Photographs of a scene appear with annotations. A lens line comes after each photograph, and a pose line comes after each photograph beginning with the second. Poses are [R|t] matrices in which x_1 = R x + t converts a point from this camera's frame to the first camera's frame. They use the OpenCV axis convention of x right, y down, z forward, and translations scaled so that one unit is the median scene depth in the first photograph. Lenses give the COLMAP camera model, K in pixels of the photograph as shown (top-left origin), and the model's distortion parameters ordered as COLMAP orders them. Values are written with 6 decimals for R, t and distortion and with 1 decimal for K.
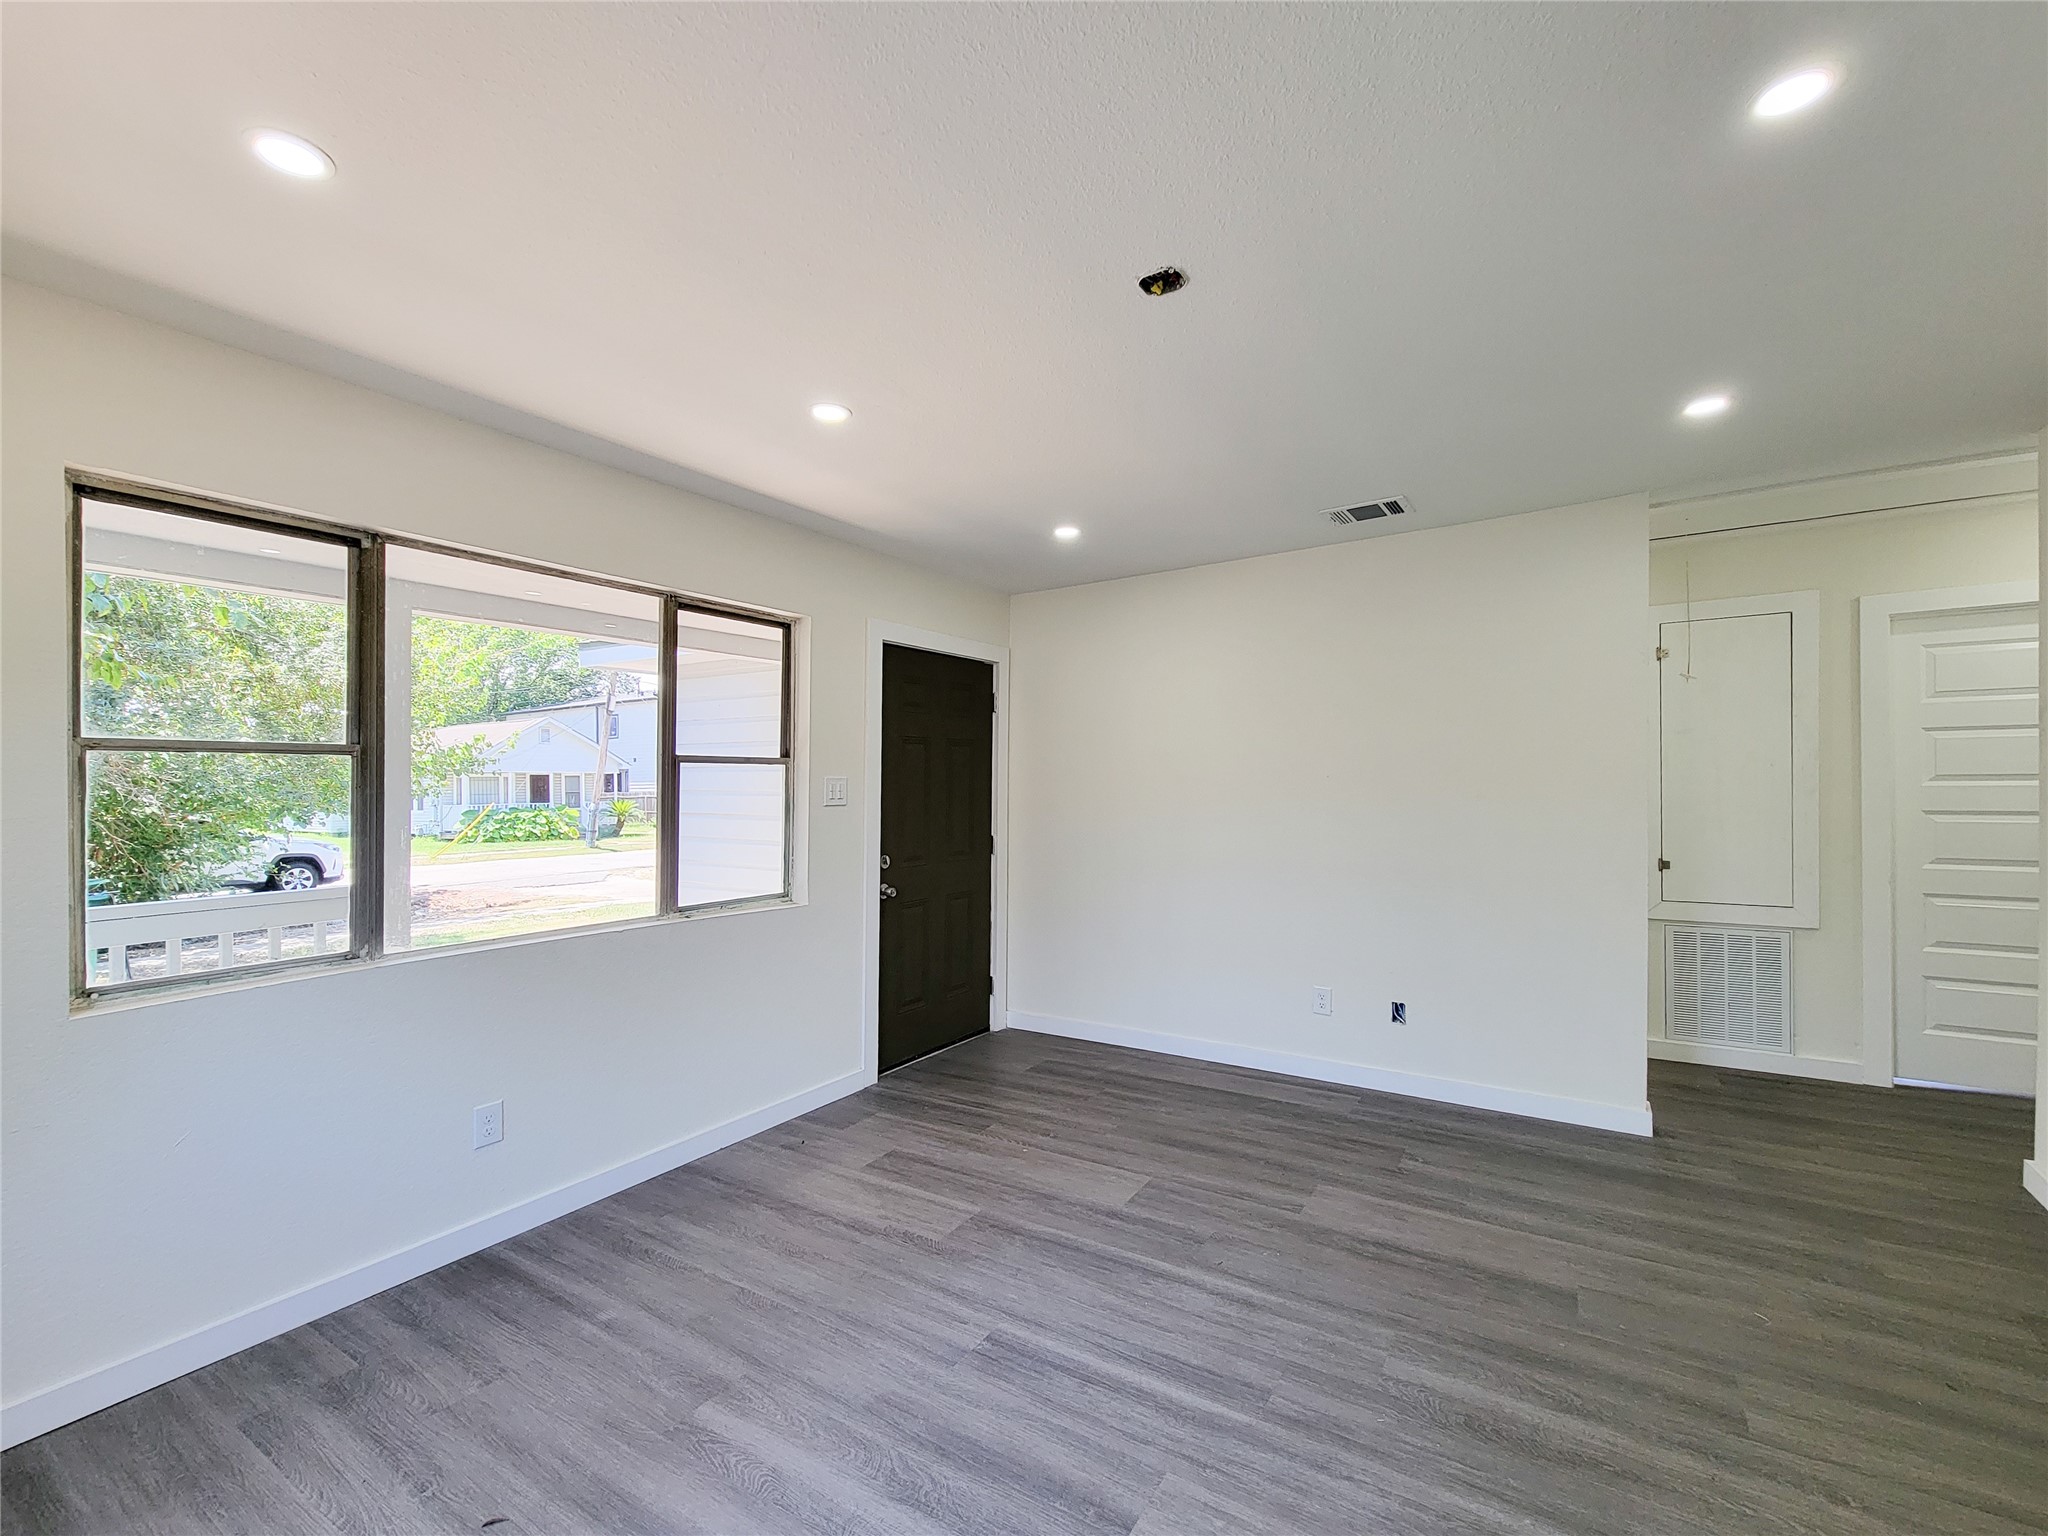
lens RADIAL K [[865.1, 0, 1019.0], [0, 865.1, 781.0], [0, 0, 1]] dist [0.002744, -0.001741]
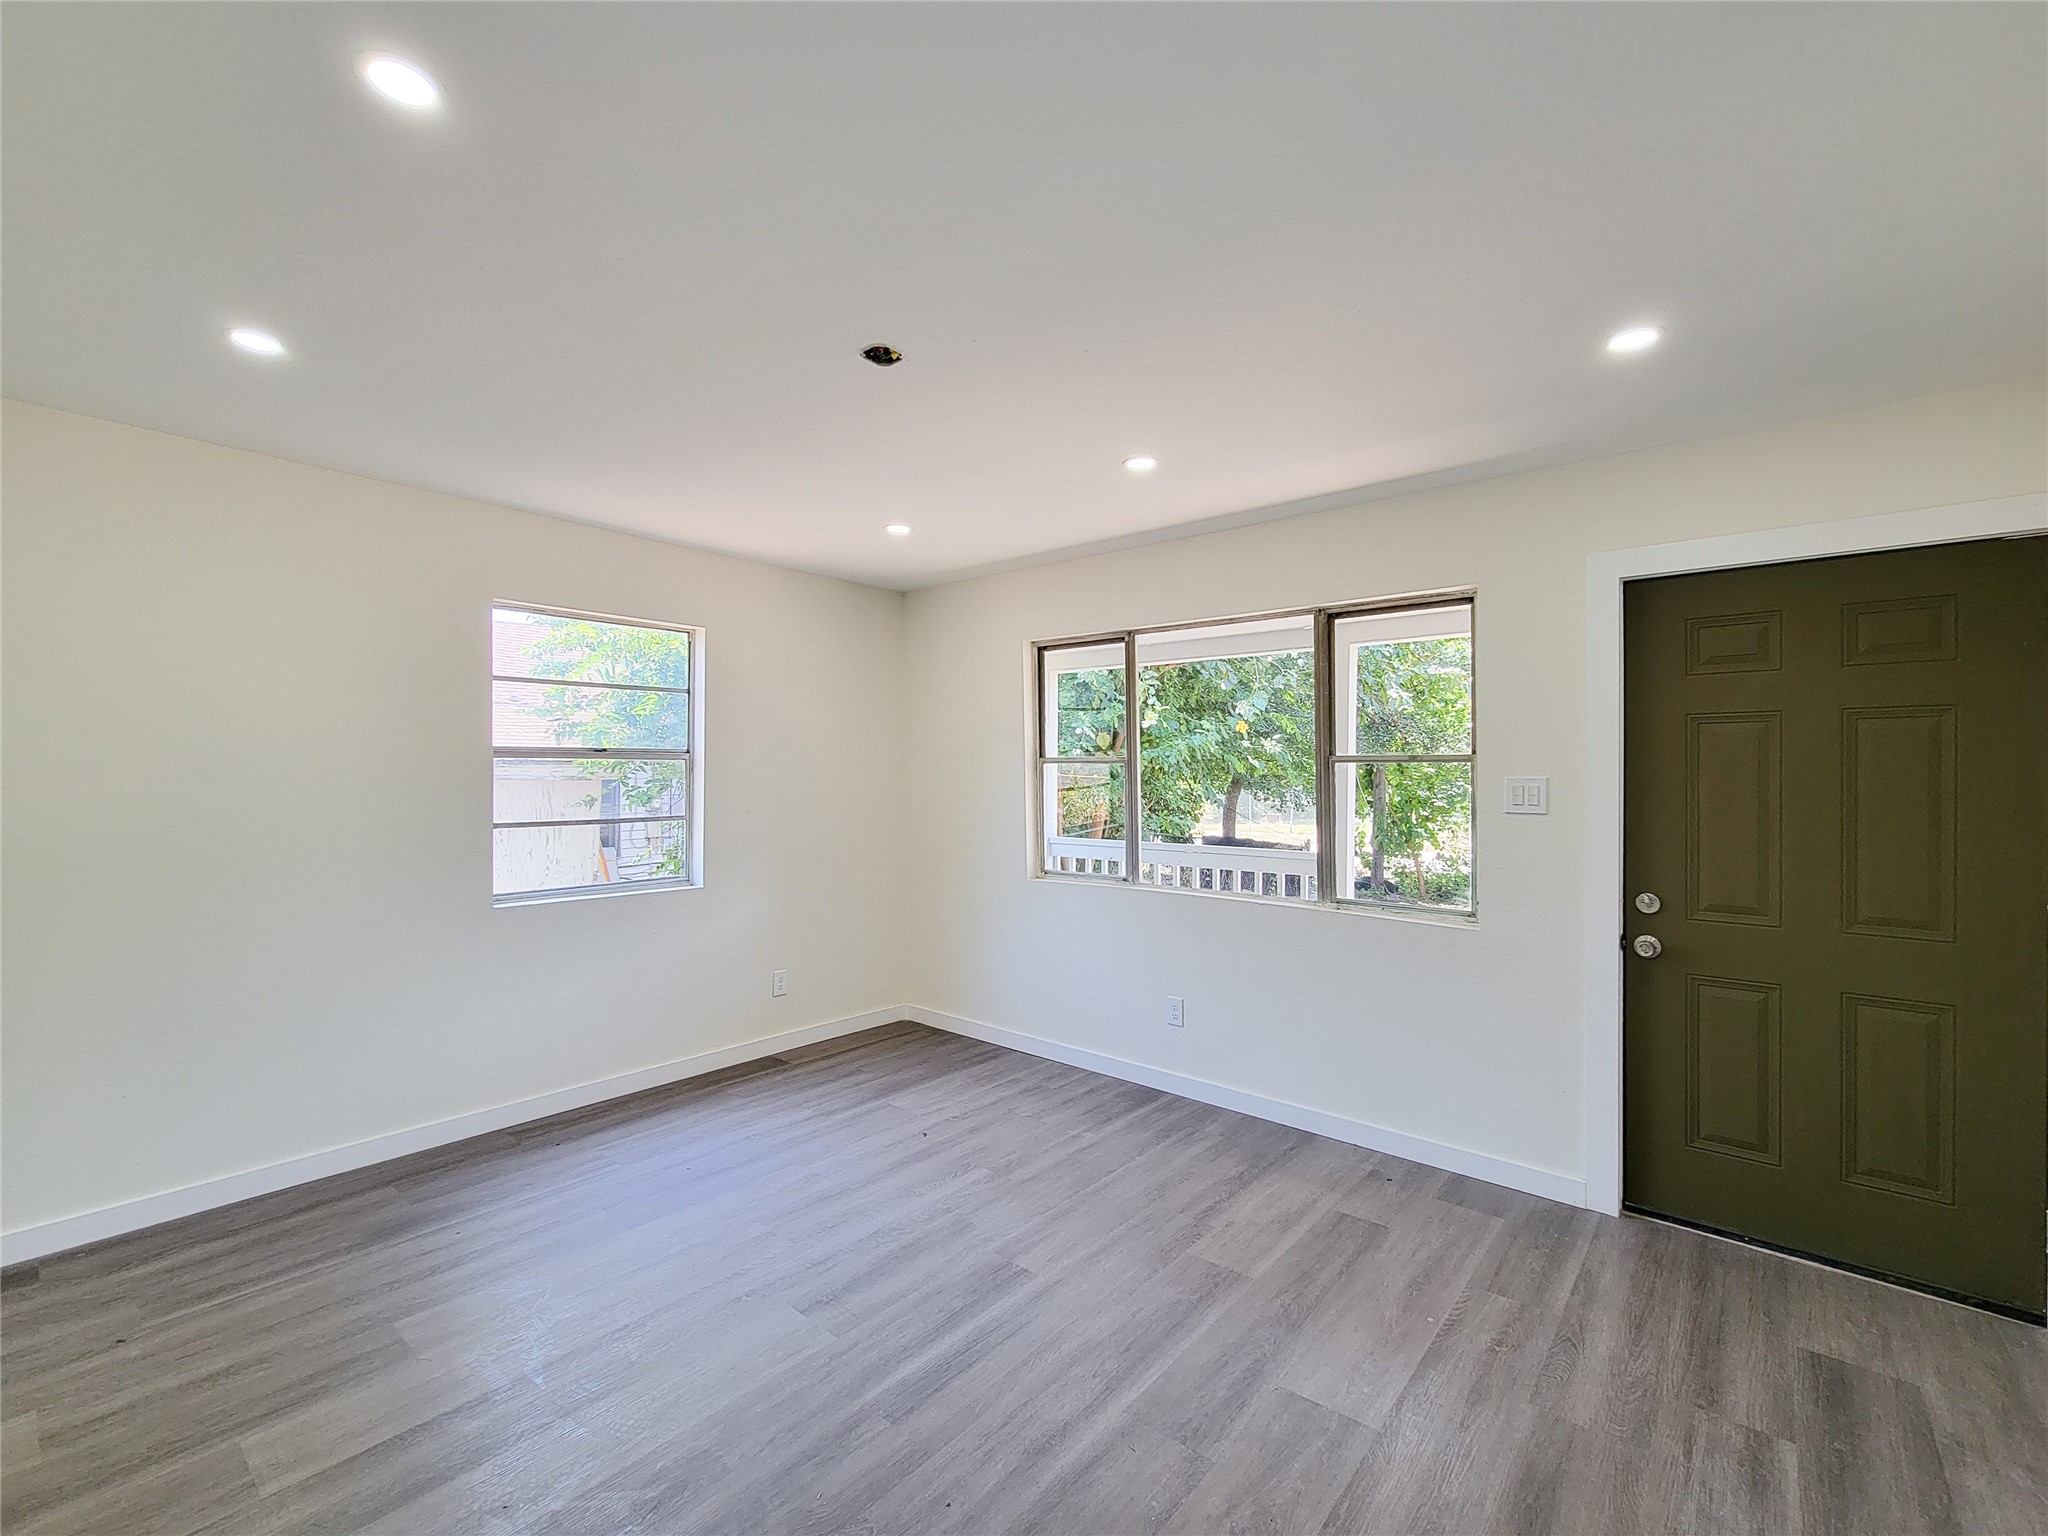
lens RADIAL K [[865.1, 0, 1041.7], [0, 865.1, 758.7], [0, 0, 1]] dist [0.002744, -0.001741]
pose [[-0.096654, -0.009049, -0.995277, 0.920275], [-0.006858, 0.999941, -0.008426, -0.031463], [0.995294, 0.006012, -0.096711, 0.918572]]
